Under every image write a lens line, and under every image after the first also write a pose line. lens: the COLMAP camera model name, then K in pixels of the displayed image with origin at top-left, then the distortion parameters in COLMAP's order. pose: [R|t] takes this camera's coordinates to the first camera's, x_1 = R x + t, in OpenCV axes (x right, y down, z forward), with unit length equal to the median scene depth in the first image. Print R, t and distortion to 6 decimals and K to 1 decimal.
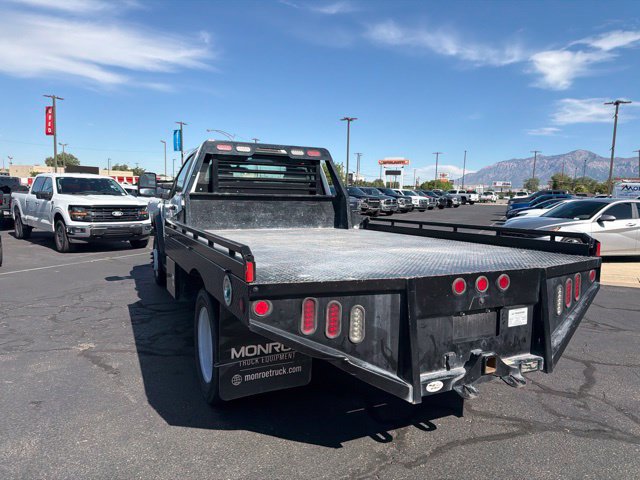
lens RADIAL K [[449.4, 0, 322.8], [0, 449.4, 243.3], [0, 0, 1]] dist [0.042284, -0.050395]
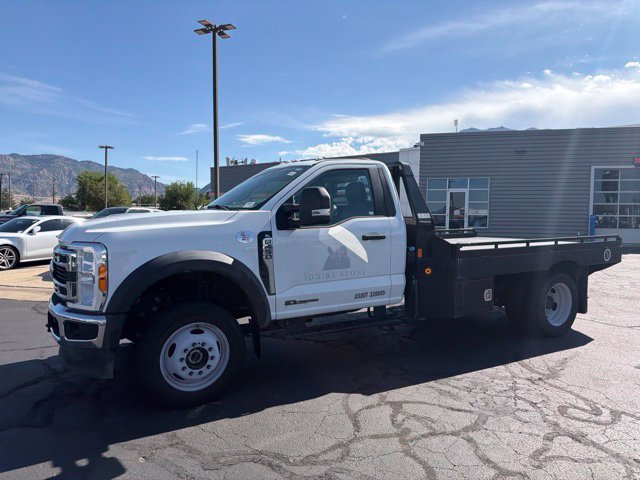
lens RADIAL K [[449.4, 0, 324.6], [0, 449.4, 240.8], [0, 0, 1]] dist [0.042284, -0.050395]
pose [[-0.066931, -0.076998, 0.994782, -1.277828], [0.103531, 0.991100, 0.083679, -0.169562], [-0.992372, 0.108591, -0.058364, 1.321369]]
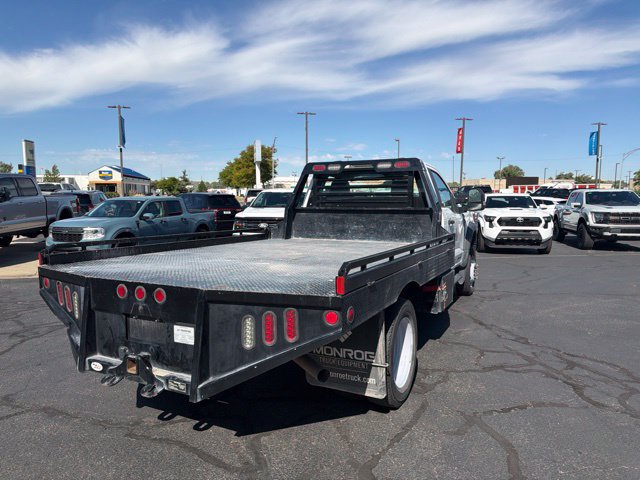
lens RADIAL K [[449.4, 0, 323.7], [0, 449.4, 243.7], [0, 0, 1]] dist [0.042284, -0.050395]
pose [[0.612408, 0.058936, -0.788342, 0.756902], [-0.074385, 0.997089, 0.016757, -0.041863], [0.787035, 0.048379, 0.615009, 0.336793]]
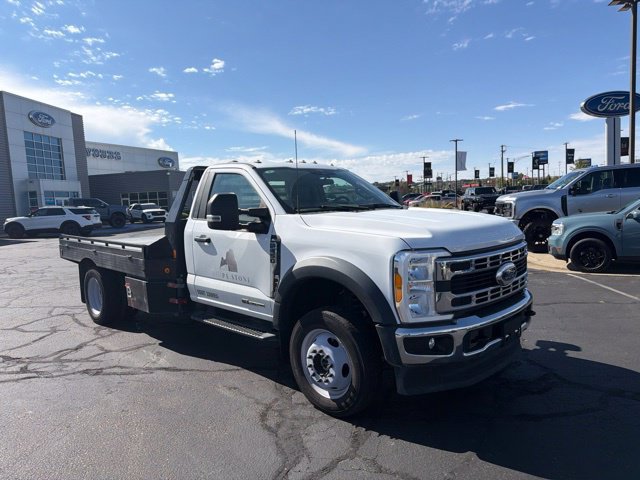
lens RADIAL K [[449.4, 0, 321.1], [0, 449.4, 238.4], [0, 0, 1]] dist [0.042284, -0.050395]
pose [[-0.940070, 0.045363, -0.337951, 0.089858], [-0.017522, 0.983376, 0.180736, -0.284660], [0.340531, 0.175826, -0.923647, 2.323360]]
